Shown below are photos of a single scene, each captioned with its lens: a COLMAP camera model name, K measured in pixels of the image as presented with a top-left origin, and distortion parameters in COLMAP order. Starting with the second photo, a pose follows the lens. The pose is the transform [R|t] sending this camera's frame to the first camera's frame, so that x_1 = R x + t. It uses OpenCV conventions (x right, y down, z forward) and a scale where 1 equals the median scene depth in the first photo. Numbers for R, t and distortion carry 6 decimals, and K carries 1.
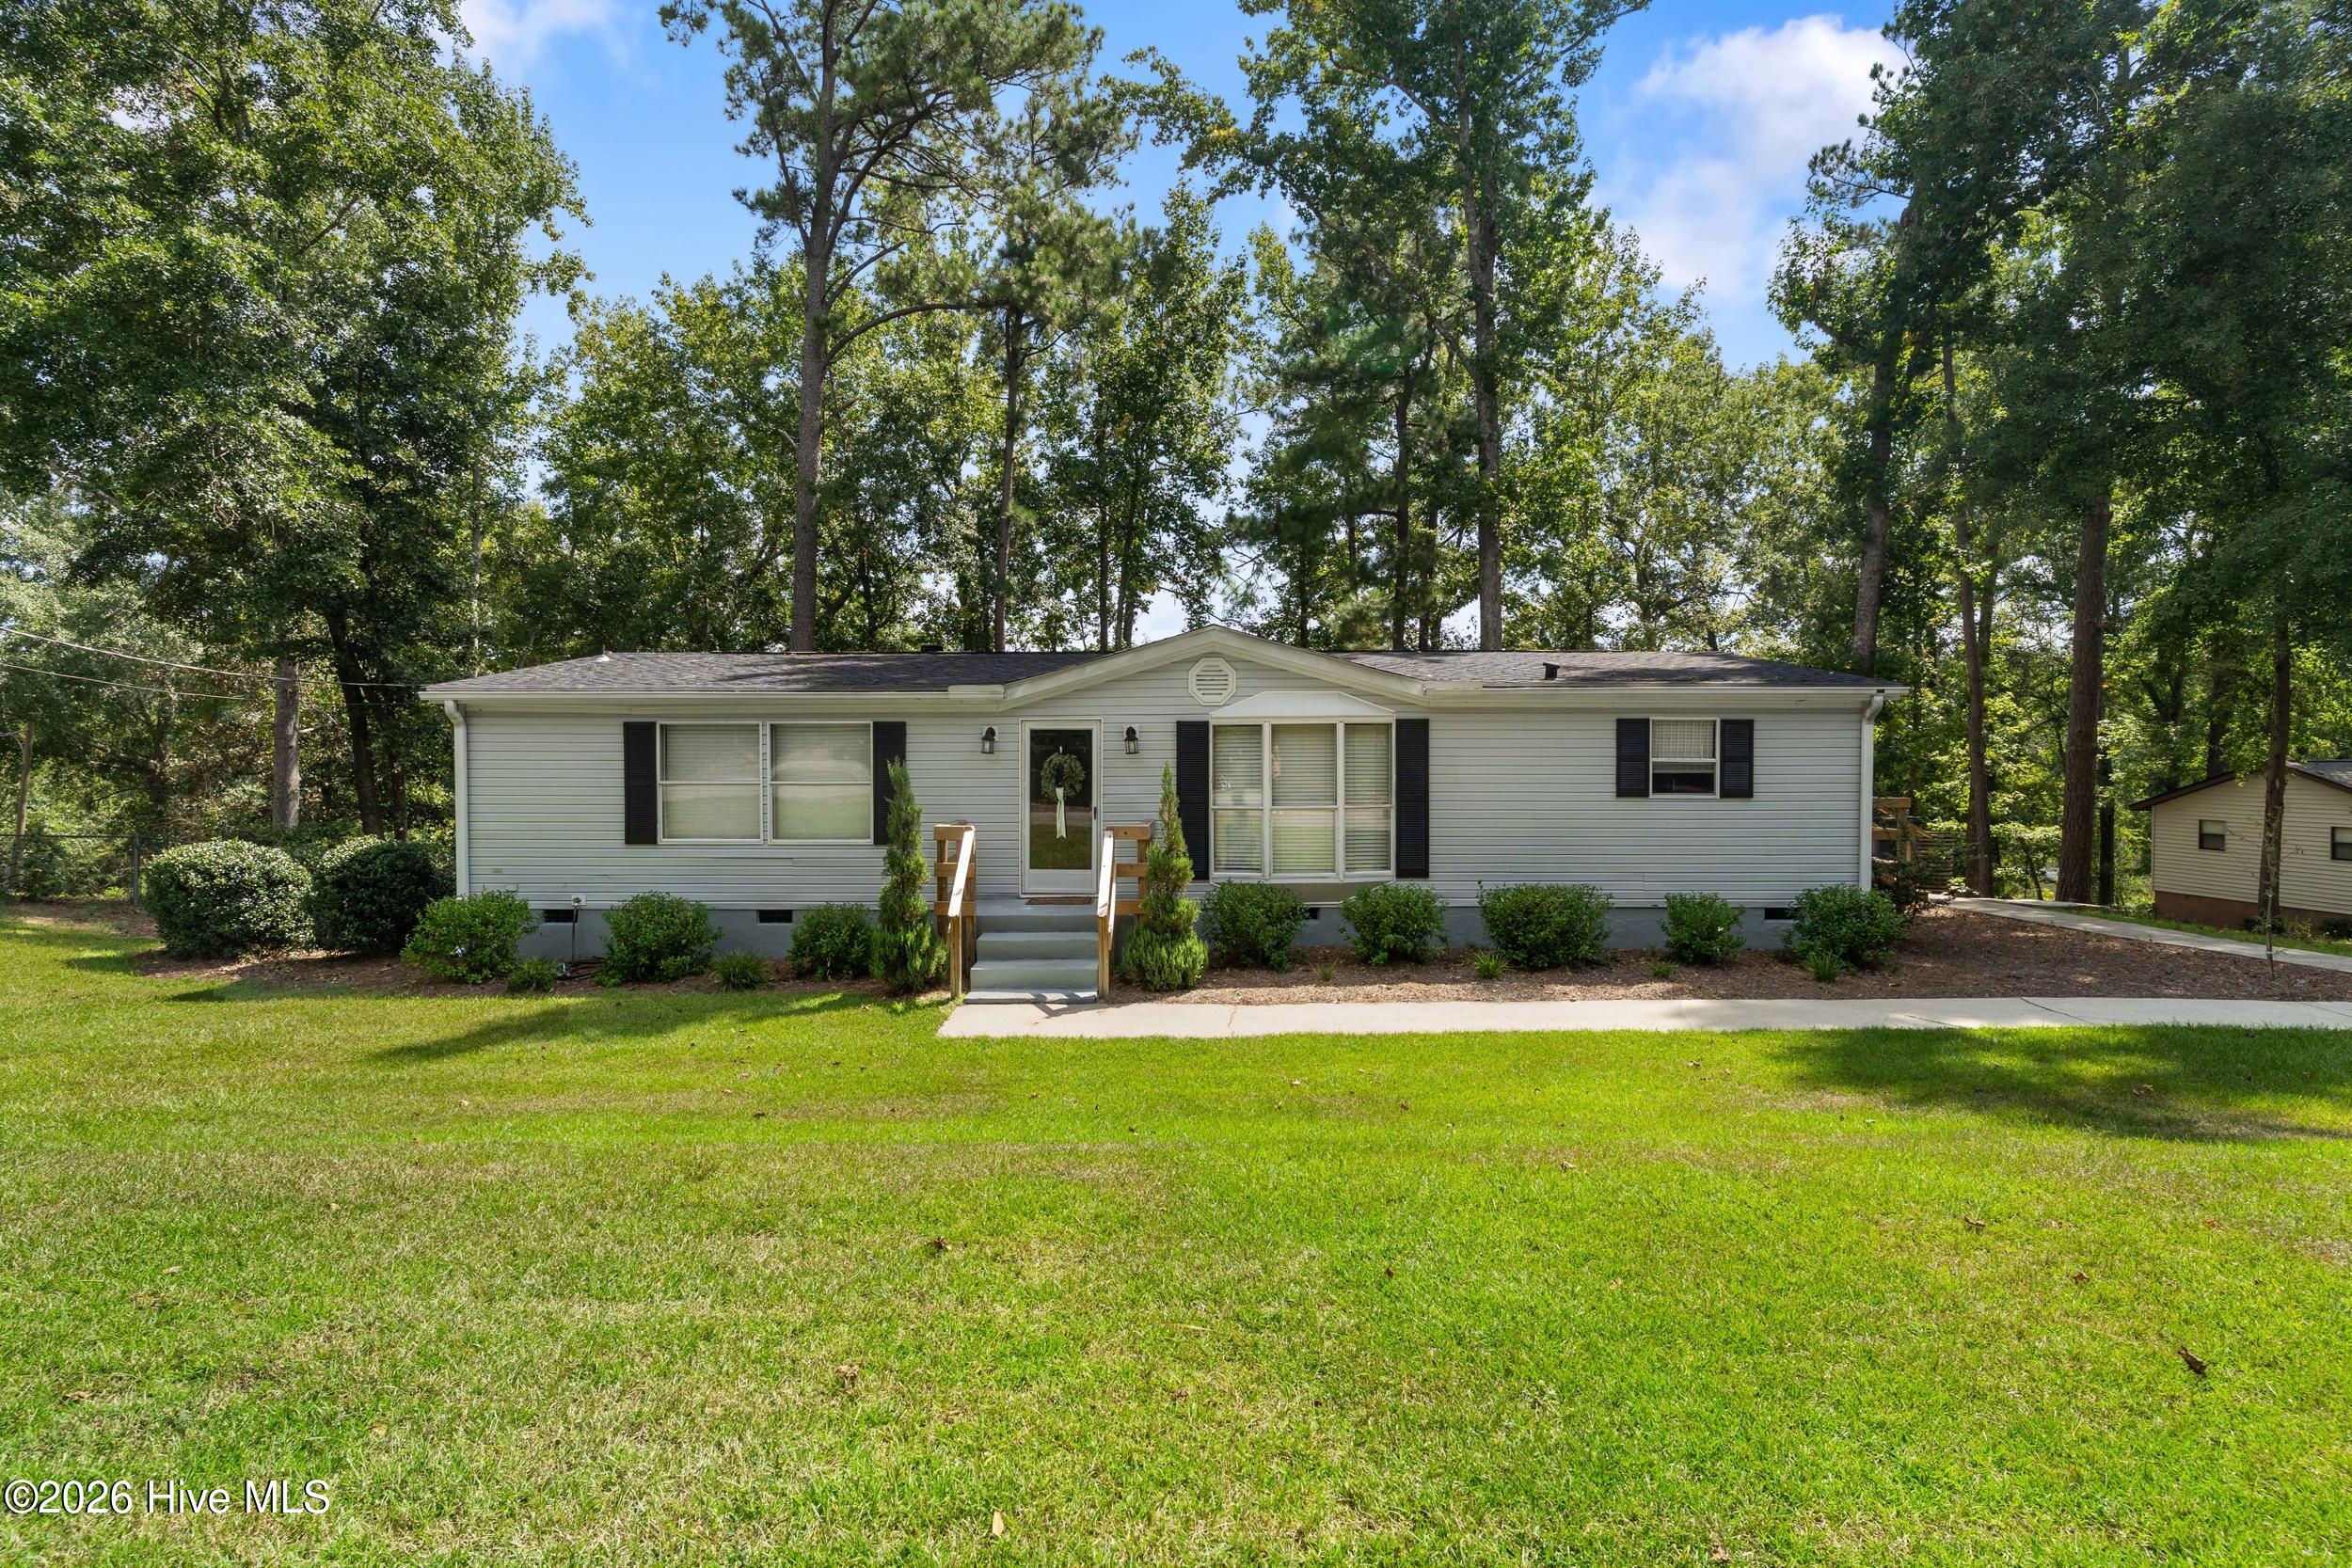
lens RADIAL K [[1223.8, 0, 1175.6], [0, 1223.8, 783.5], [0, 0, 1]] dist [0.004334, 0.000045]
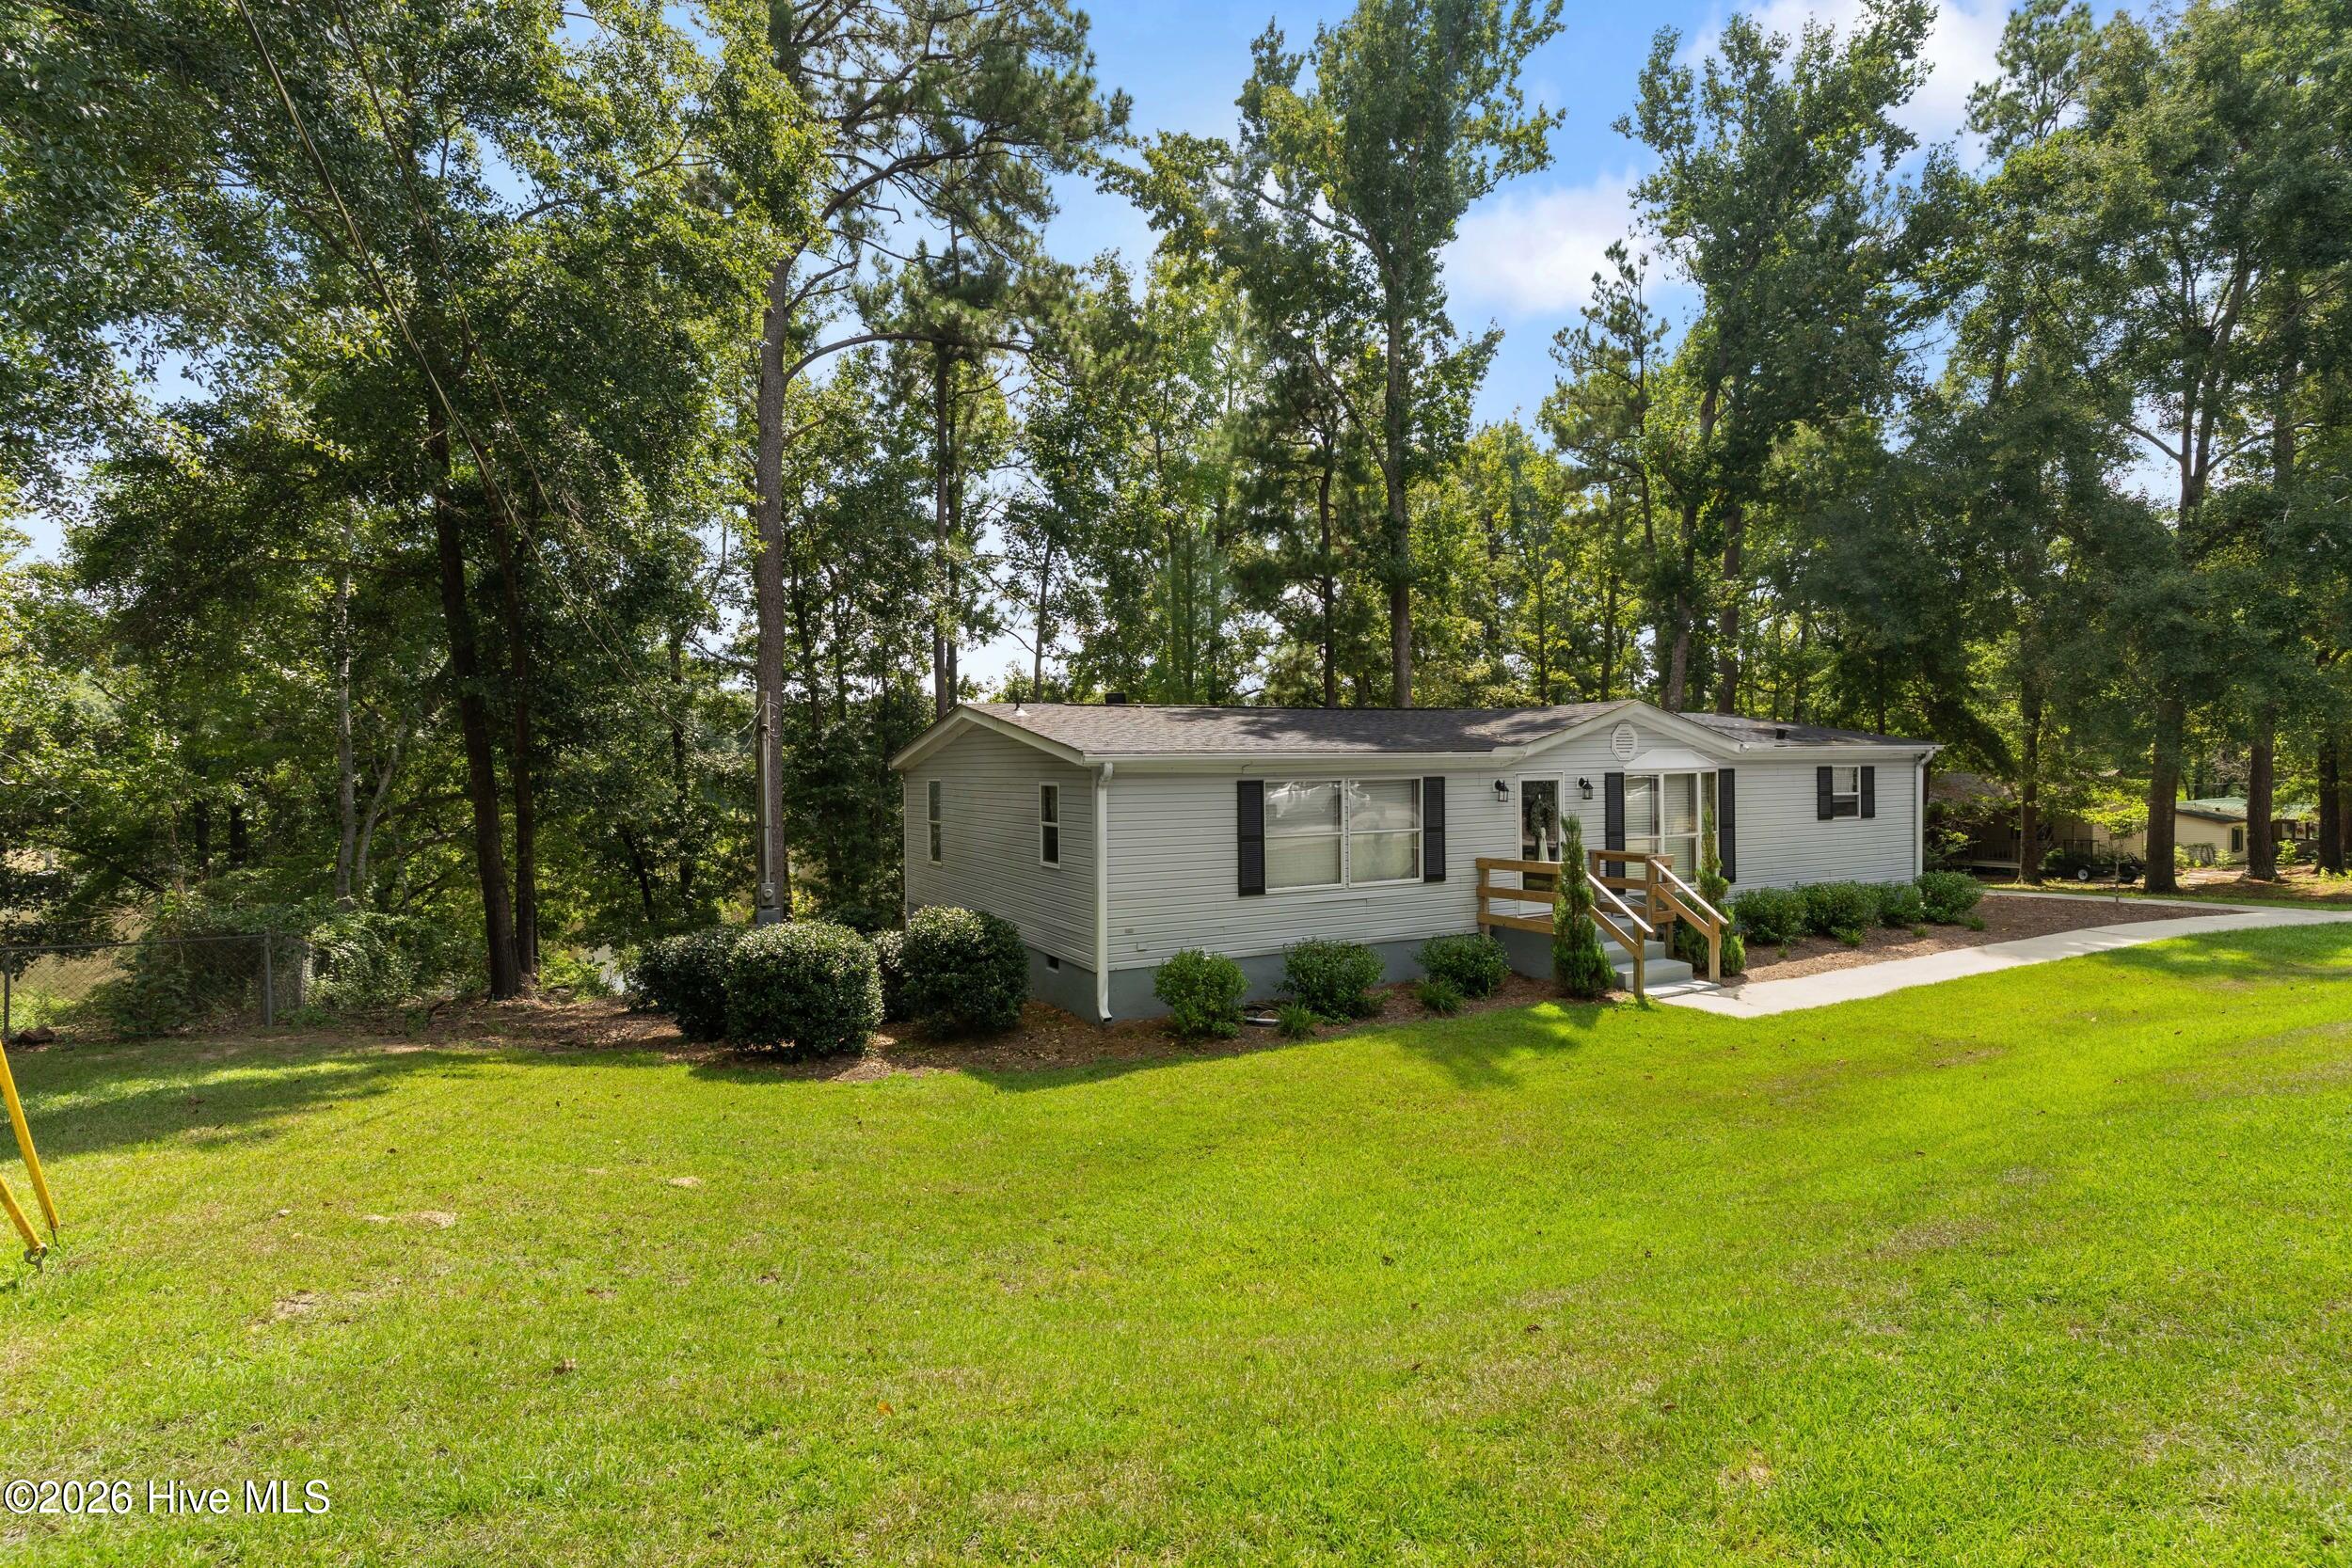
lens RADIAL K [[1223.8, 0, 1174.8], [0, 1223.8, 787.6], [0, 0, 1]] dist [0.004334, 0.000045]
pose [[0.870311, -0.019932, 0.492099, -0.999151], [0.028599, 0.999540, -0.010095, -0.034456], [-0.491672, 0.022859, 0.870481, 0.123704]]
